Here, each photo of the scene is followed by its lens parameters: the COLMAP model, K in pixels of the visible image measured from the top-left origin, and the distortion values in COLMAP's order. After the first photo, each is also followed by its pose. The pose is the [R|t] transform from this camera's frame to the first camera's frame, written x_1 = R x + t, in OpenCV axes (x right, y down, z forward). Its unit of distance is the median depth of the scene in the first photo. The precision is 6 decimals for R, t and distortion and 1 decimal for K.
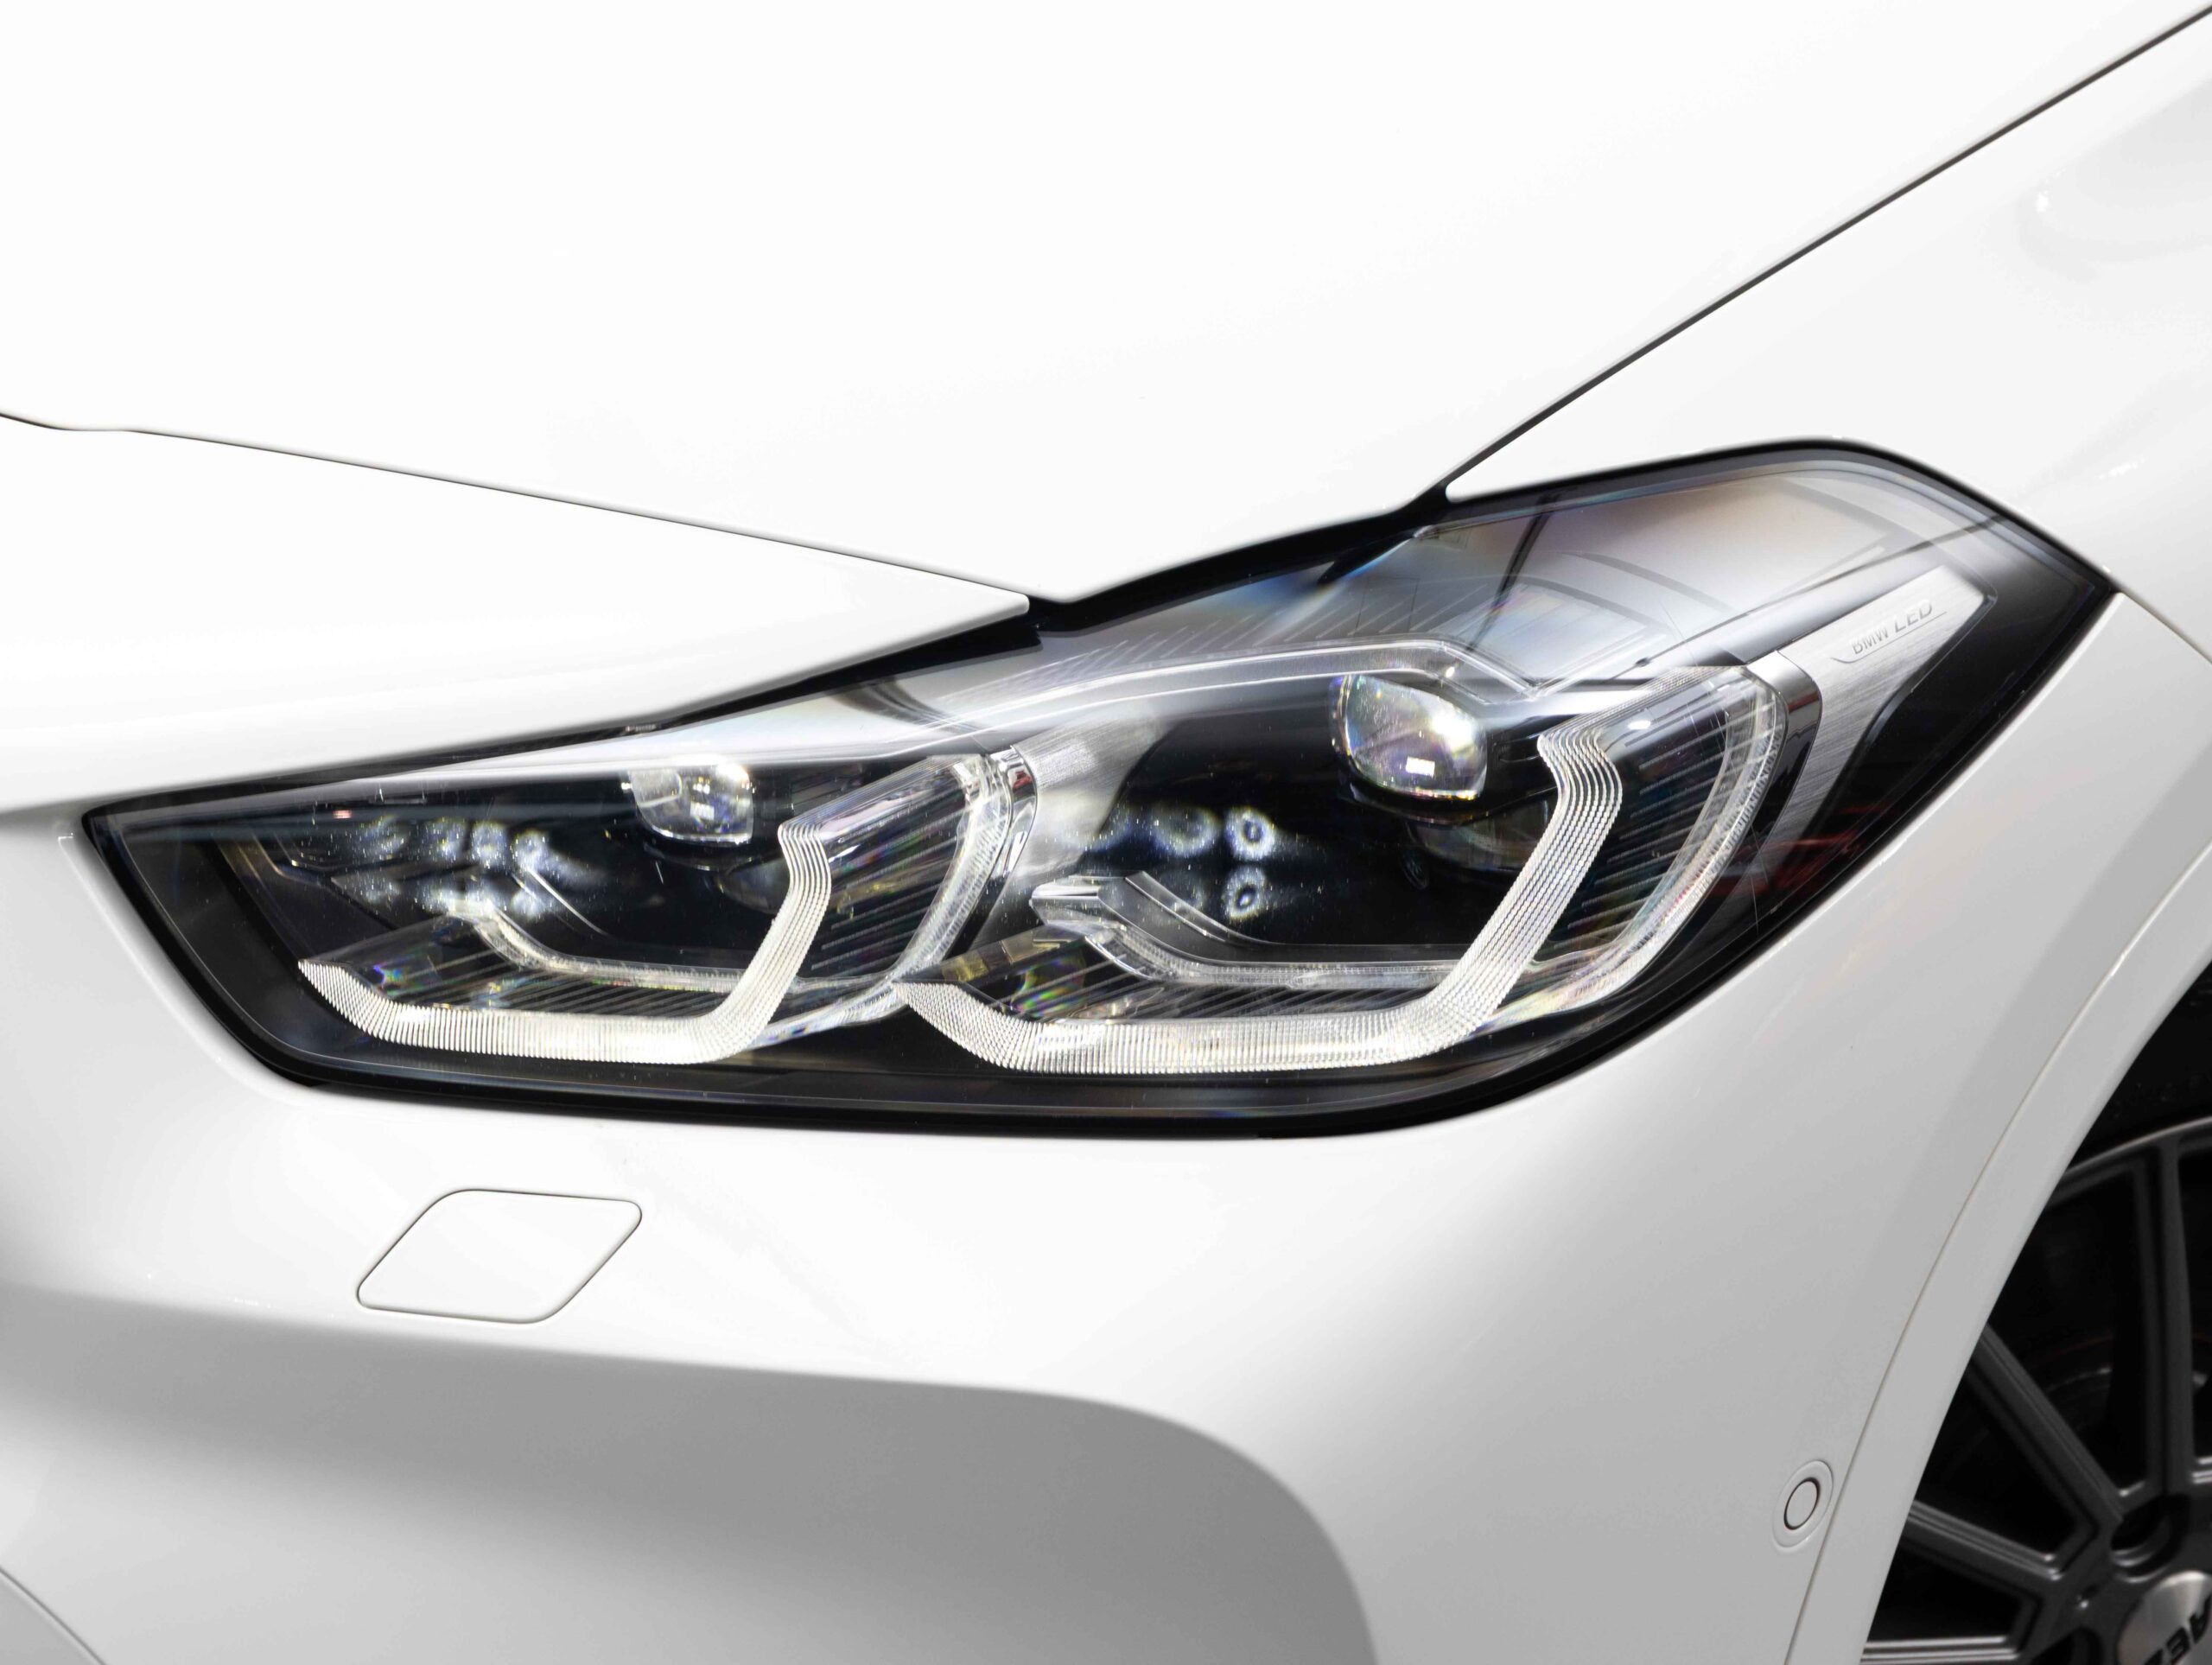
lens RADIAL K [[4515.4, 0, 1125.0], [0, 4515.4, 840.7], [0, 0, 1]] dist [-0.052630, 0.000000]
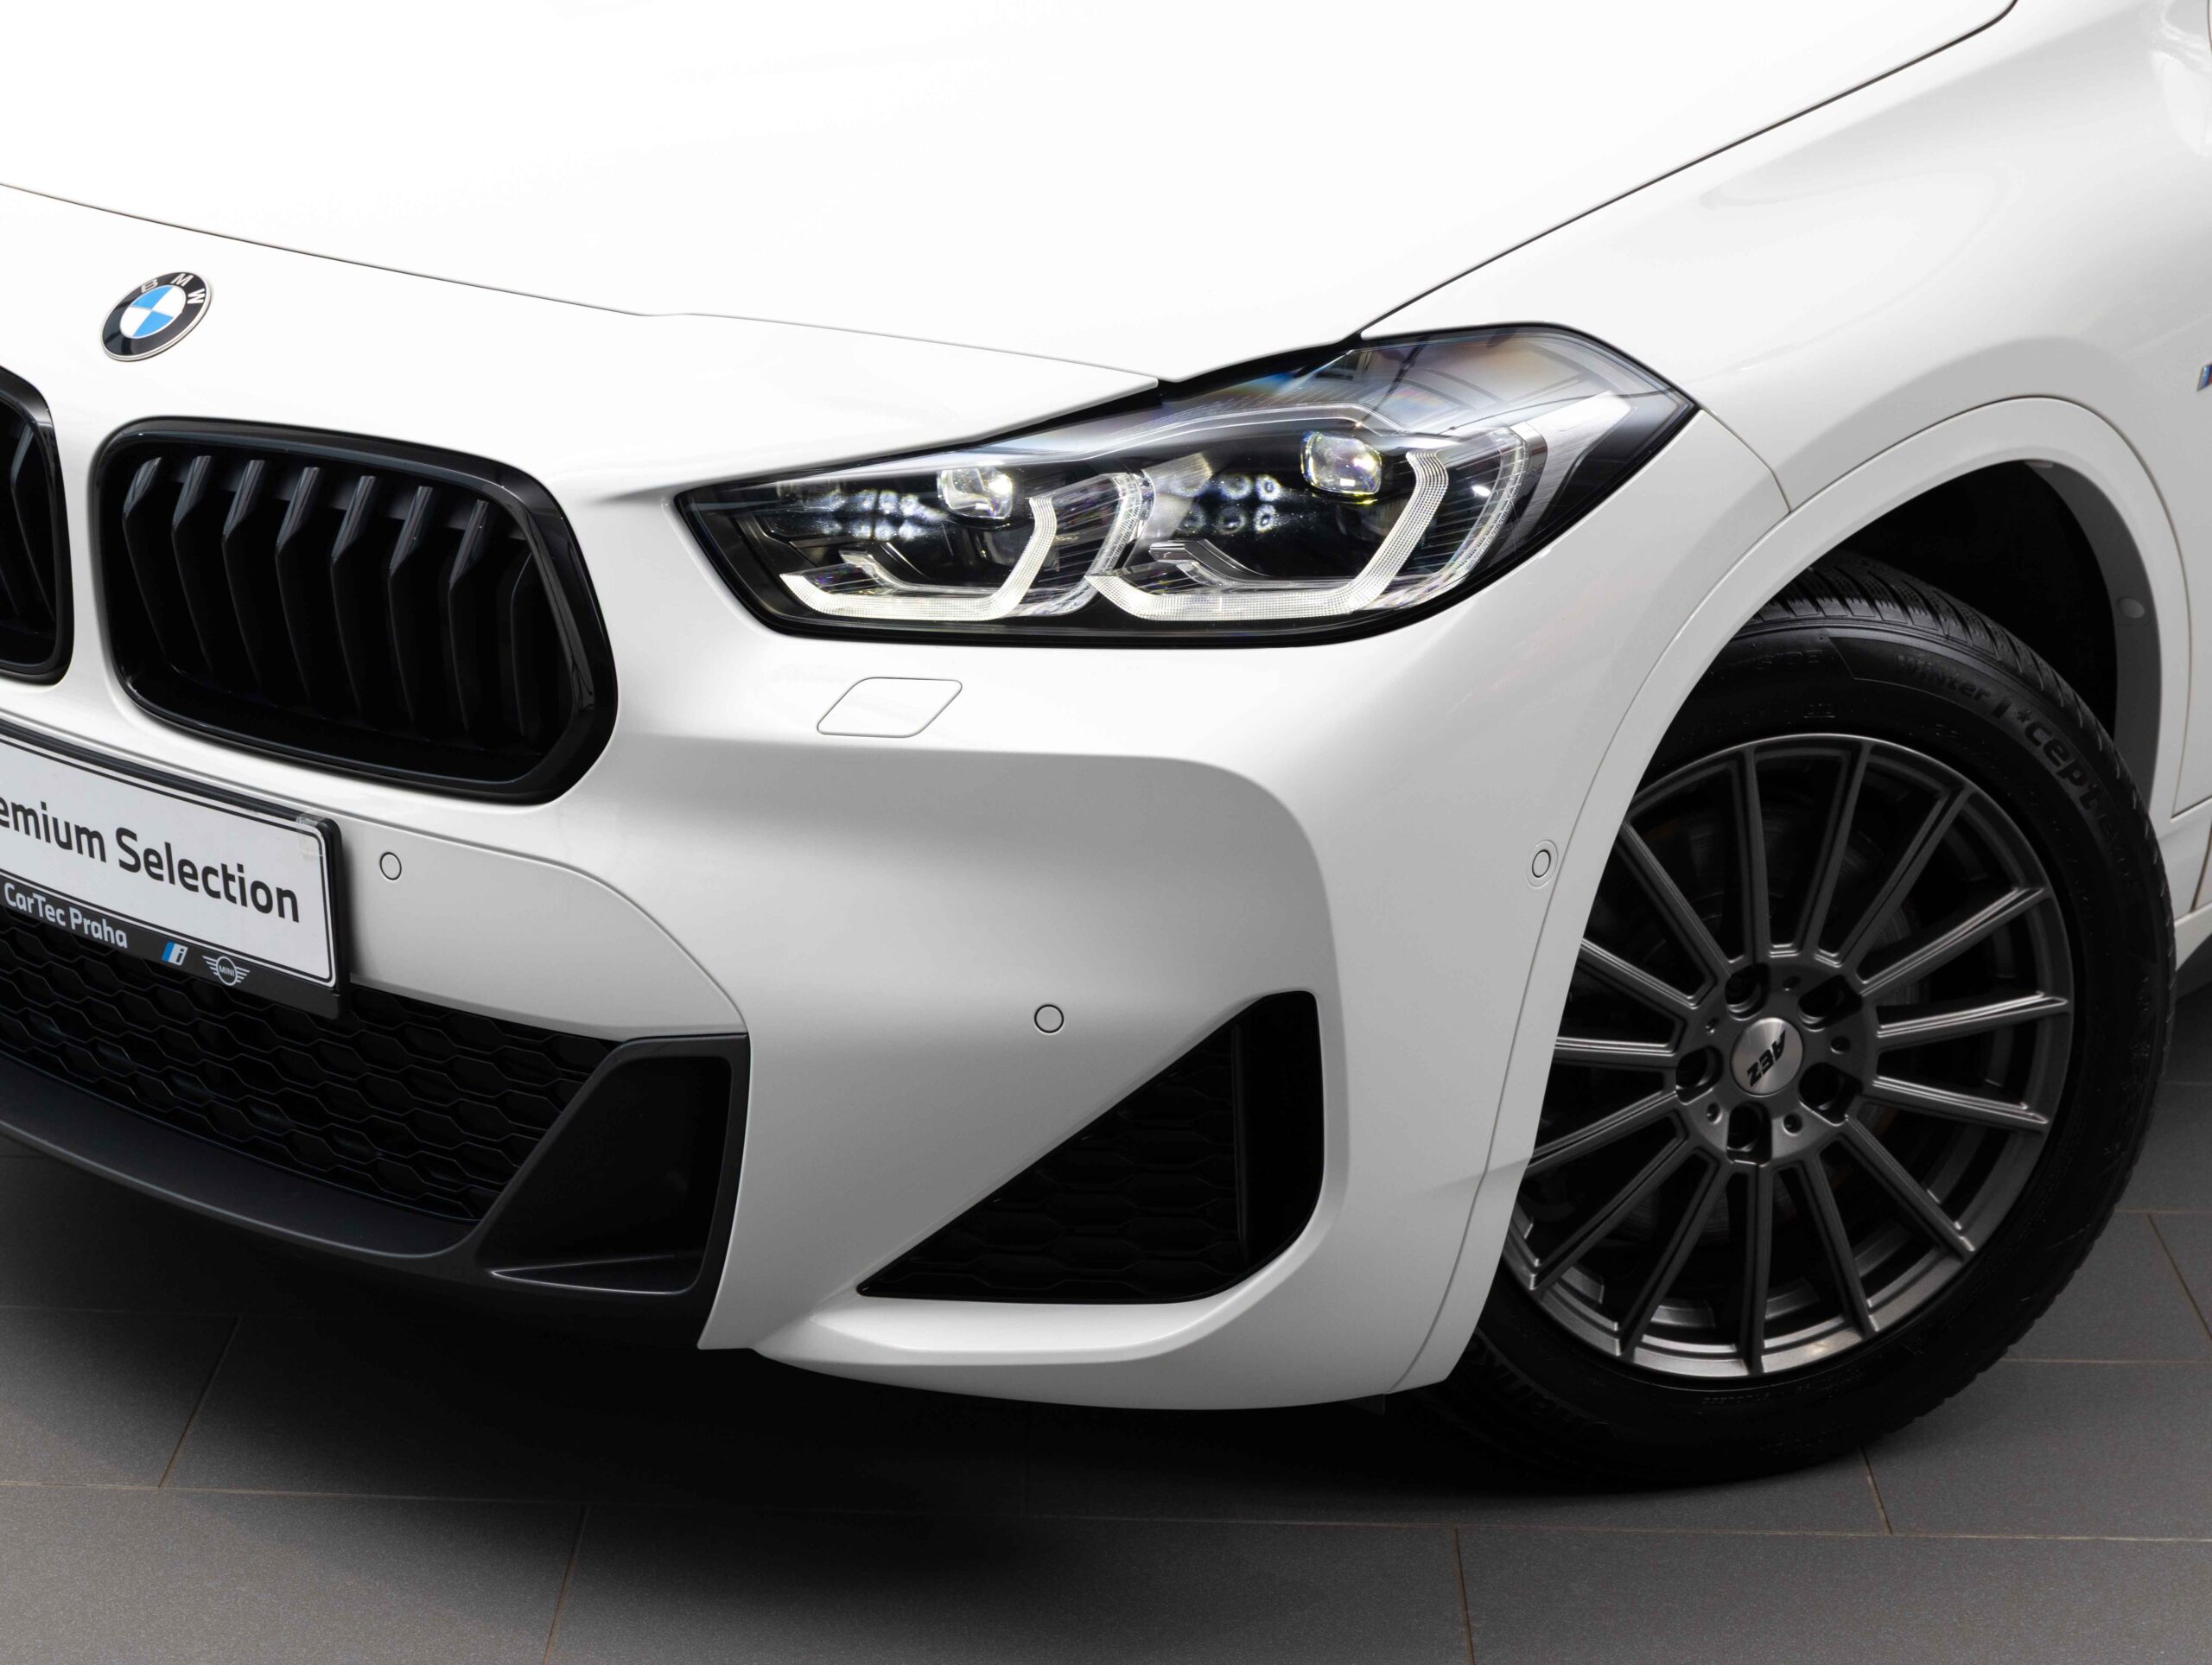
lens RADIAL K [[4515.4, 0, 1089.1], [0, 4515.4, 829.1], [0, 0, 1]] dist [-0.052630, 0.000000]
pose [[0.999556, 0.006674, 0.029045, -0.105621], [-0.003832, 0.995291, -0.096854, 0.331360], [-0.029554, 0.096699, 0.994875, -0.965899]]
